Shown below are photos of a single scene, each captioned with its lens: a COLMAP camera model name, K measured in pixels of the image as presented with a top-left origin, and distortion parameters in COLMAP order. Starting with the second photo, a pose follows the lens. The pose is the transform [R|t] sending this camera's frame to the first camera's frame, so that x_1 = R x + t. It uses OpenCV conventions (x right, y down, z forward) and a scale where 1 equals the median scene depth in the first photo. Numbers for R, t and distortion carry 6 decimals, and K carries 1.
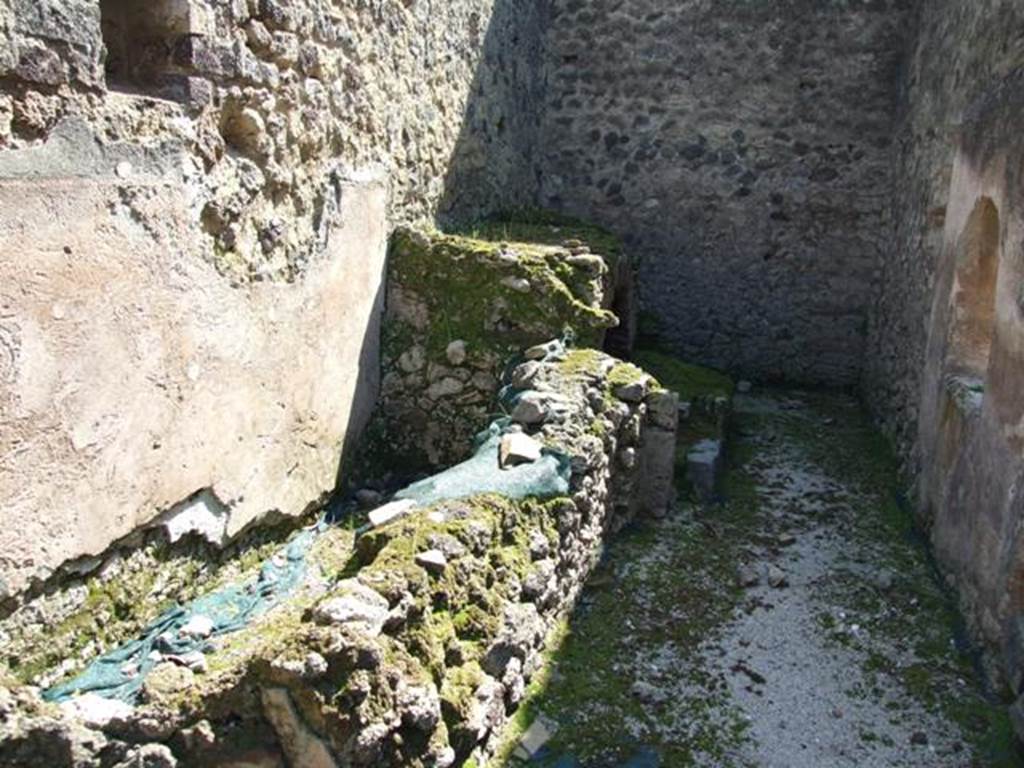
lens RADIAL K [[842.1, 0, 515.9], [0, 842.1, 377.0], [0, 0, 1]] dist [-0.053061, 0.062311]
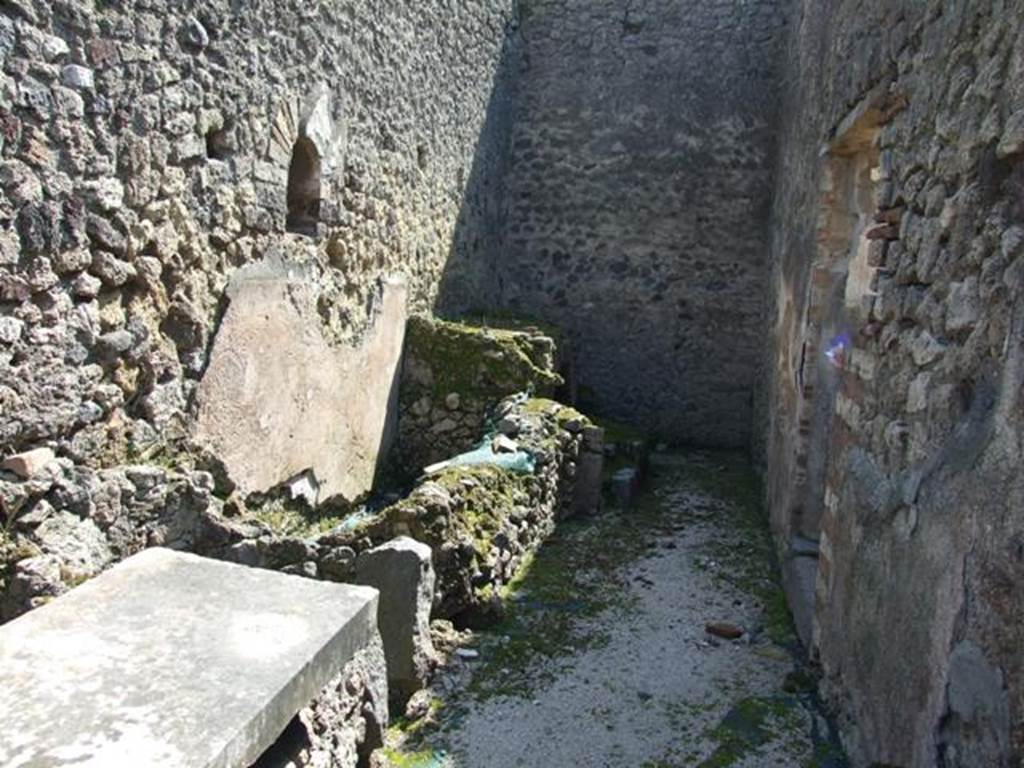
lens RADIAL K [[842.1, 0, 515.9], [0, 842.1, 377.0], [0, 0, 1]] dist [-0.053061, 0.062311]
pose [[0.997750, 0.011300, 0.066085, -0.082749], [-0.003051, 0.992326, -0.123609, 0.153523], [-0.066975, 0.123129, 0.990128, -0.636494]]
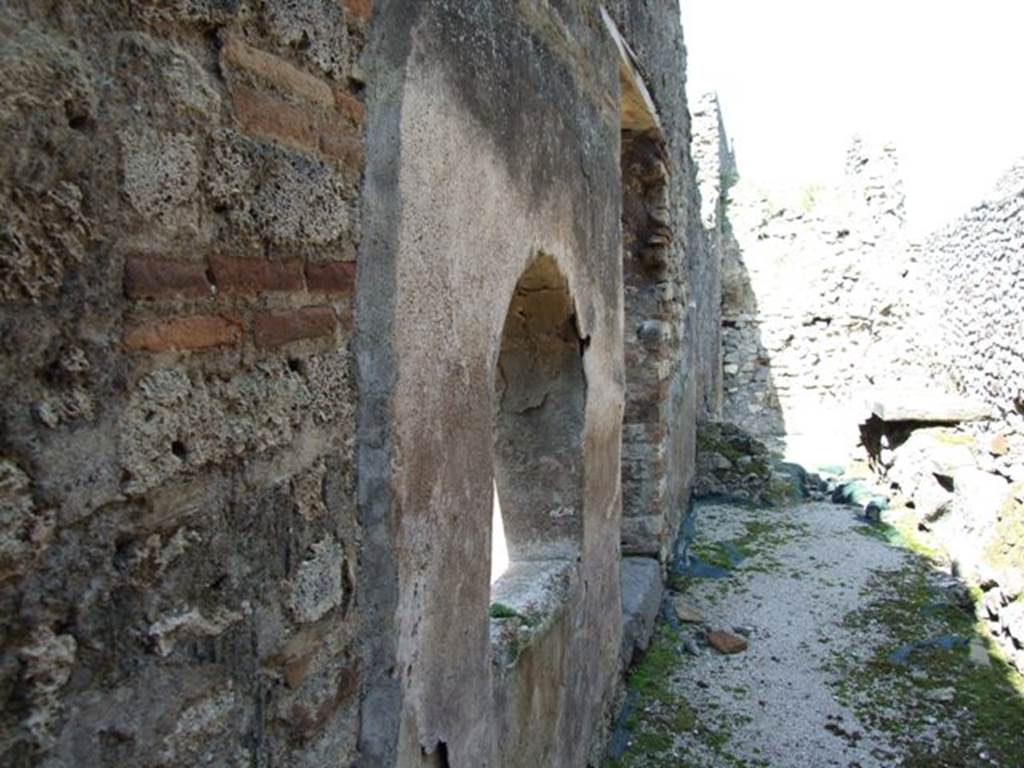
lens RADIAL K [[815.0, 0, 514.7], [0, 815.0, 377.1], [0, 0, 1]] dist [-0.059374, 0.062116]
pose [[-0.999591, -0.026301, 0.011251, 0.659837], [-0.021676, 0.953029, 0.302103, -0.343987], [-0.018668, 0.301736, -0.953209, 1.756472]]
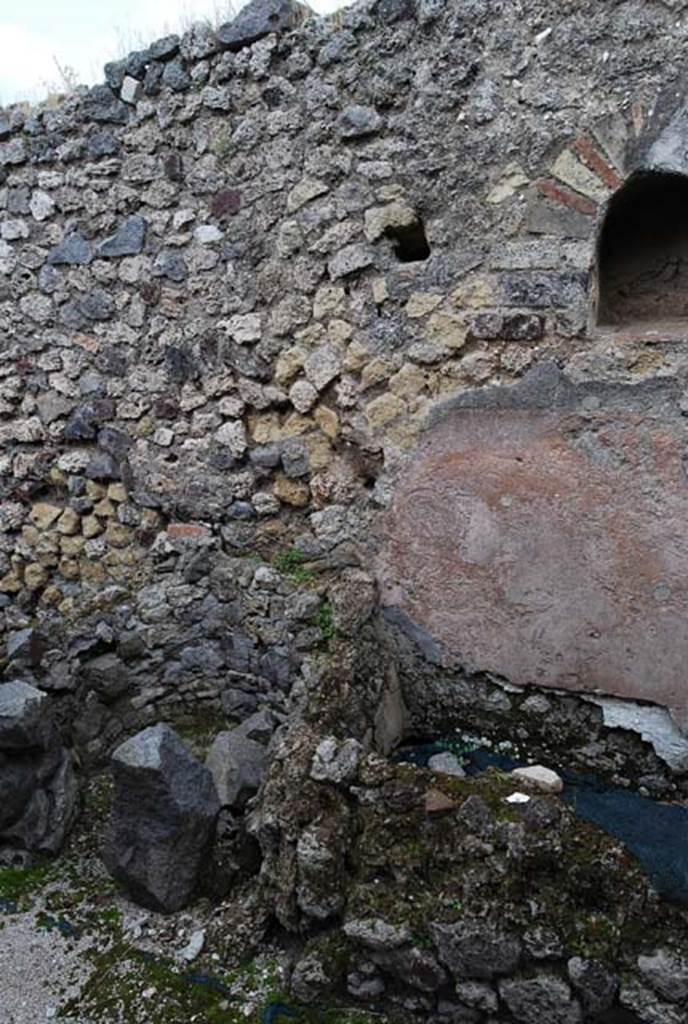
lens RADIAL K [[784.1, 0, 346.2], [0, 784.1, 526.3], [0, 0, 1]] dist [0.003102, -0.003526]
pose [[-0.156504, 0.236630, -0.958912, 0.559839], [-0.217812, 0.938704, 0.267193, -0.246442], [0.963361, 0.250679, -0.095370, 0.655917]]
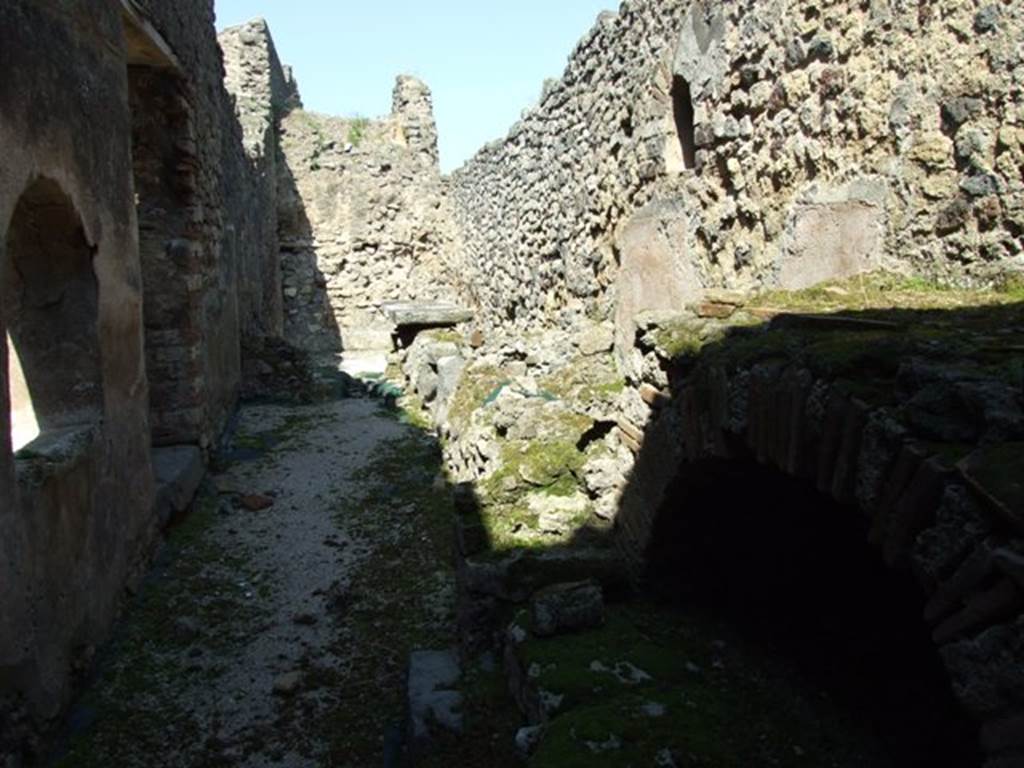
lens RADIAL K [[815.3, 0, 507.5], [0, 815.3, 374.8], [0, 0, 1]] dist [-0.055629, 0.045388]
pose [[-0.886565, 0.038915, -0.460964, 0.615152], [-0.136098, 0.930416, 0.340300, -0.397346], [0.442131, 0.364435, -0.819578, 2.061565]]
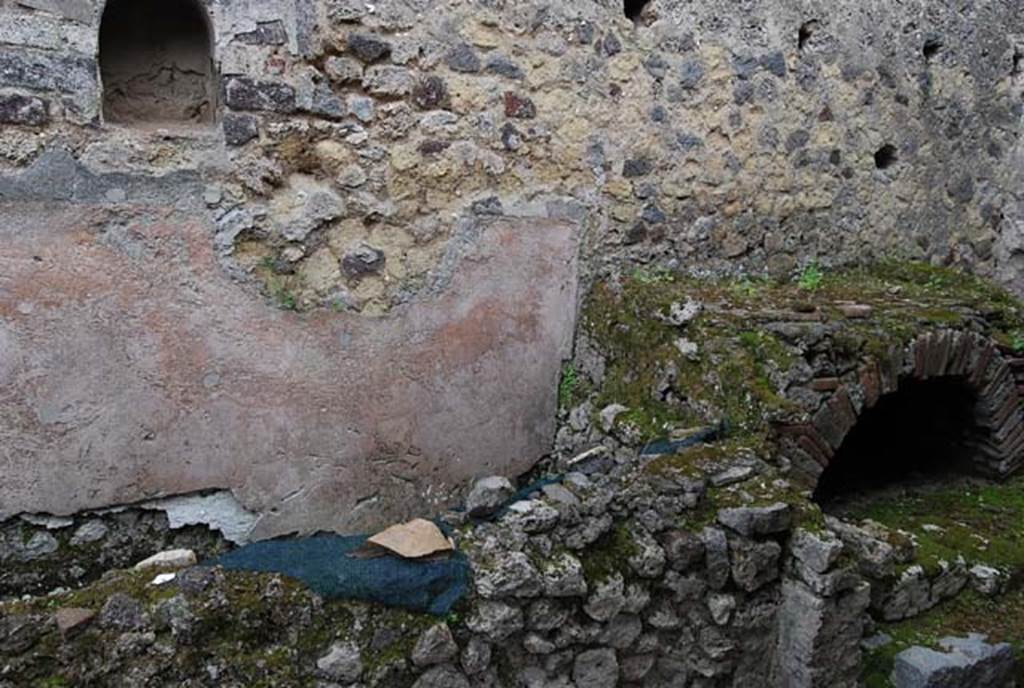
lens RADIAL K [[785.5, 0, 513.6], [0, 785.5, 349.9], [0, 0, 1]] dist [0.000381, 0.008665]
pose [[0.706953, 0.129512, -0.695302, 0.568621], [-0.181527, 0.983385, -0.001397, -0.109223], [0.683568, 0.127204, 0.718717, 0.499202]]
